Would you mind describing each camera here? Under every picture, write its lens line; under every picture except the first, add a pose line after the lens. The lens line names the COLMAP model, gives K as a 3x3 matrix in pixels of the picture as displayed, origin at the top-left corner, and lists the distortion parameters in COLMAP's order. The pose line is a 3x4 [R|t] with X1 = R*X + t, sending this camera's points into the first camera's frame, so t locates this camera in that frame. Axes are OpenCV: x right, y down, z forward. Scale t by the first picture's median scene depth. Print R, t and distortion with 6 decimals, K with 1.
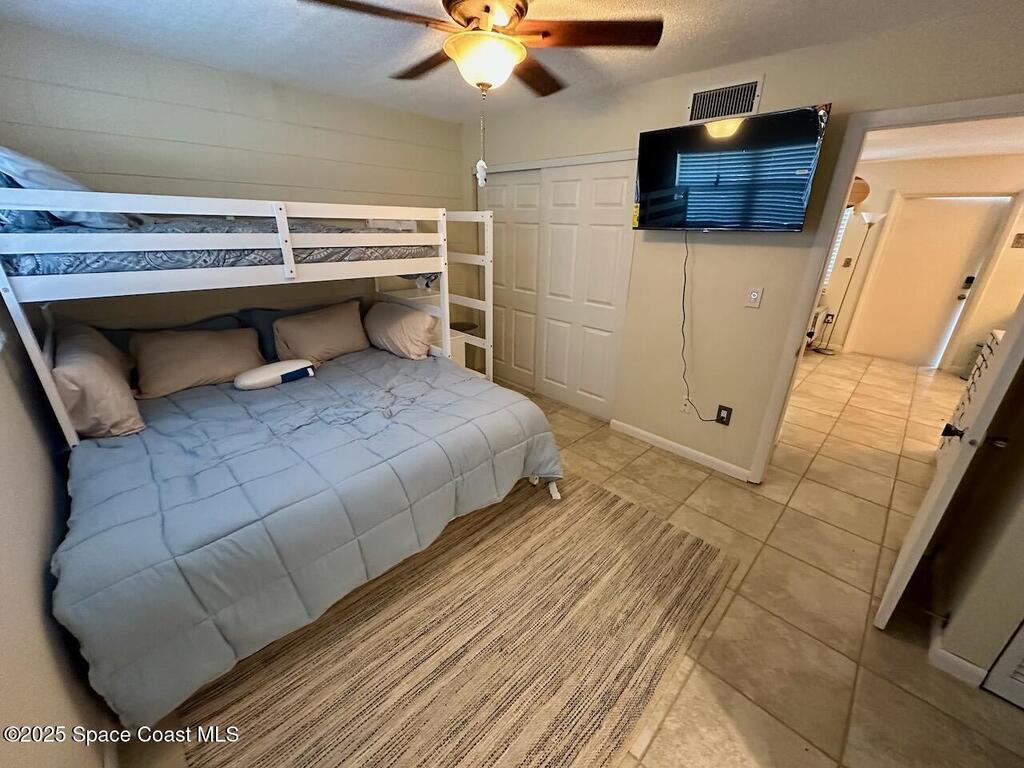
lens RADIAL K [[406.5, 0, 511.8], [0, 406.5, 384.9], [0, 0, 1]] dist [-0.002512, -0.000029]
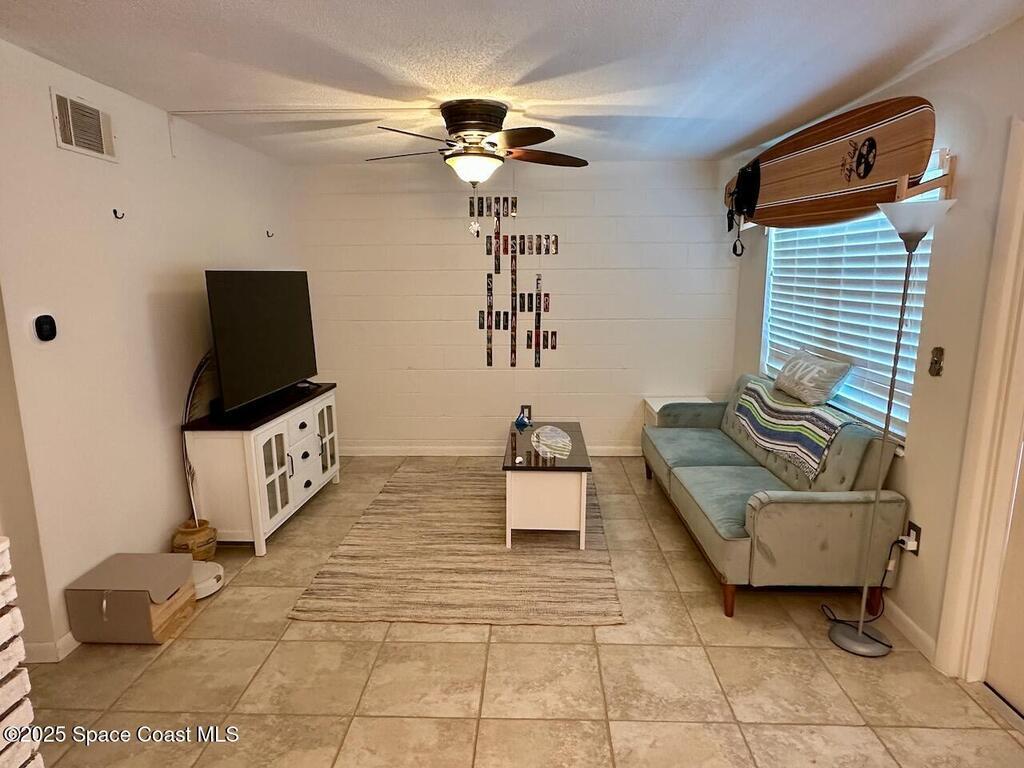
lens RADIAL K [[625.1, 0, 512.2], [0, 625.1, 392.6], [0, 0, 1]] dist [-0.003377, 0.000670]
pose [[0.681449, 0.109235, -0.723668, 2.506539], [-0.250888, 0.963750, -0.090777, -0.418799], [0.687519, 0.243419, 0.684152, 1.249538]]
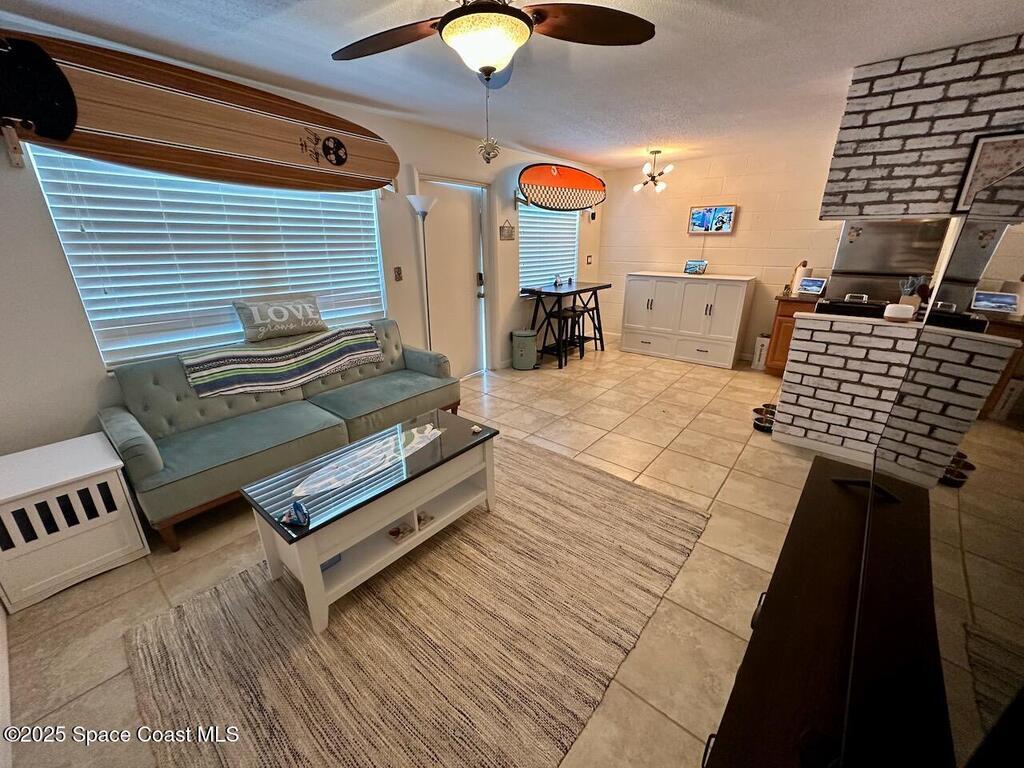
lens RADIAL K [[406.5, 0, 511.8], [0, 406.5, 384.9], [0, 0, 1]] dist [-0.002512, -0.000029]
pose [[-0.099018, -0.357990, 0.928460, 0.367345], [0.372442, 0.851894, 0.368189, -0.850465], [-0.922758, 0.382255, 0.048978, 2.289915]]
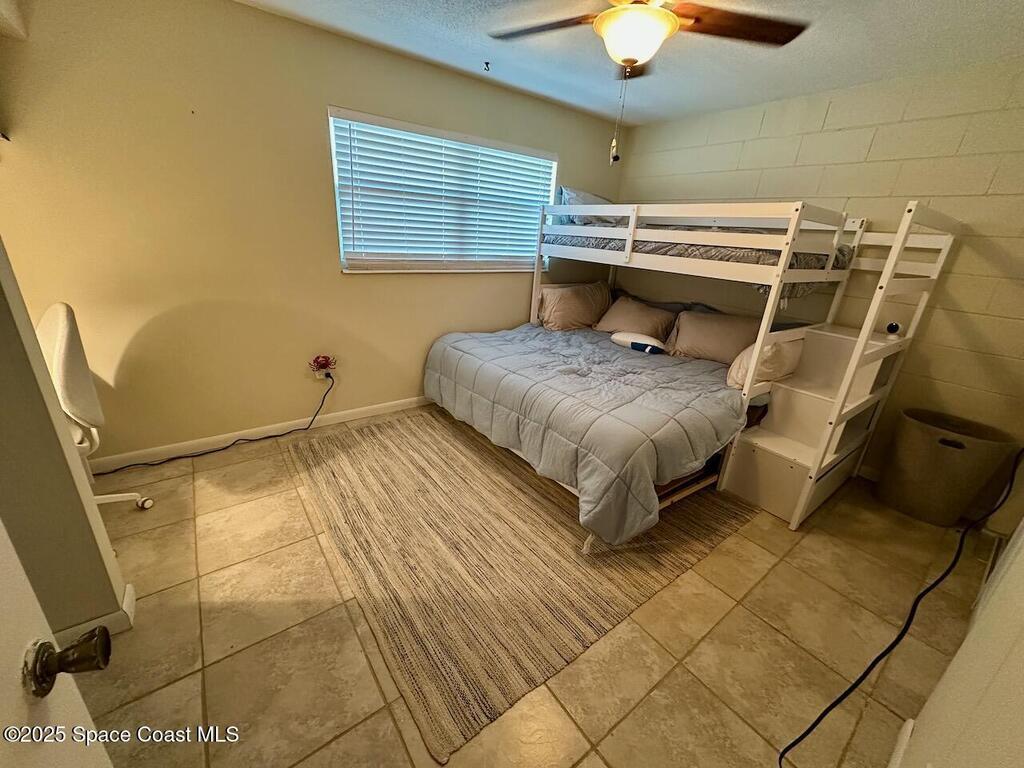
lens RADIAL K [[406.5, 0, 511.8], [0, 406.5, 384.9], [0, 0, 1]] dist [-0.002512, -0.000029]
pose [[-0.140145, 0.317449, -0.937862, 0.895923], [-0.431288, 0.833056, 0.346422, -0.233372], [0.891263, 0.453038, 0.020163, 0.841385]]
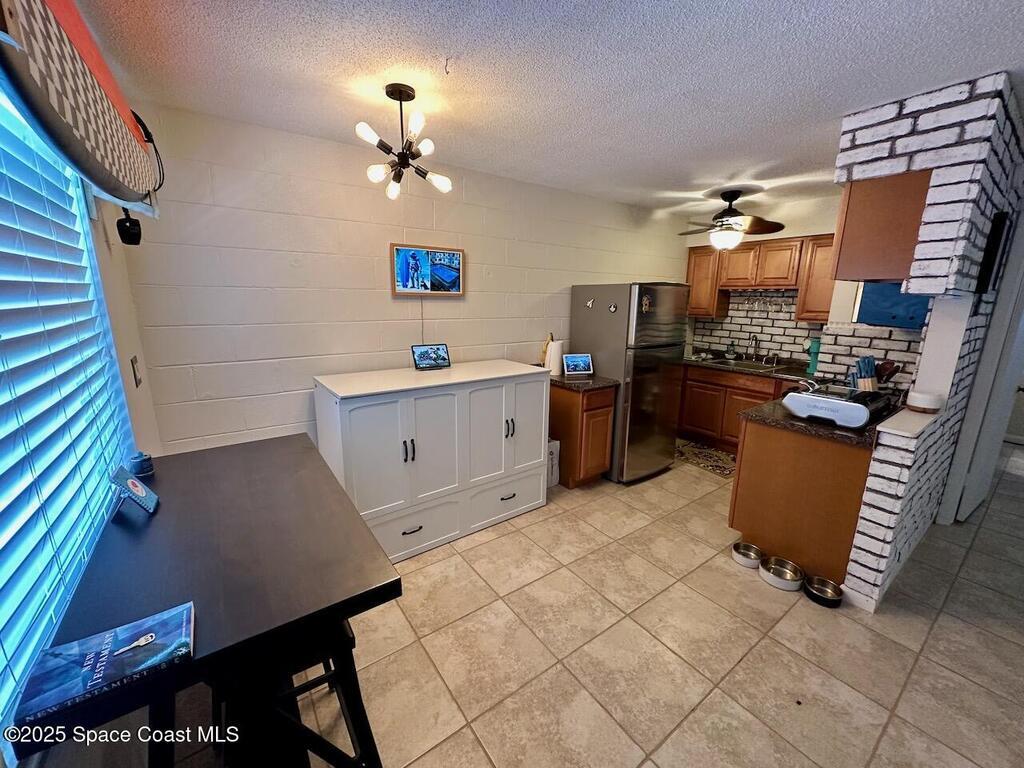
lens RADIAL K [[406.5, 0, 511.8], [0, 406.5, 384.9], [0, 0, 1]] dist [-0.002512, -0.000029]
pose [[-0.986700, -0.073336, 0.145072, 2.389121], [0.021394, 0.826100, 0.563117, -0.792480], [-0.161140, 0.558731, -0.813544, 2.183918]]
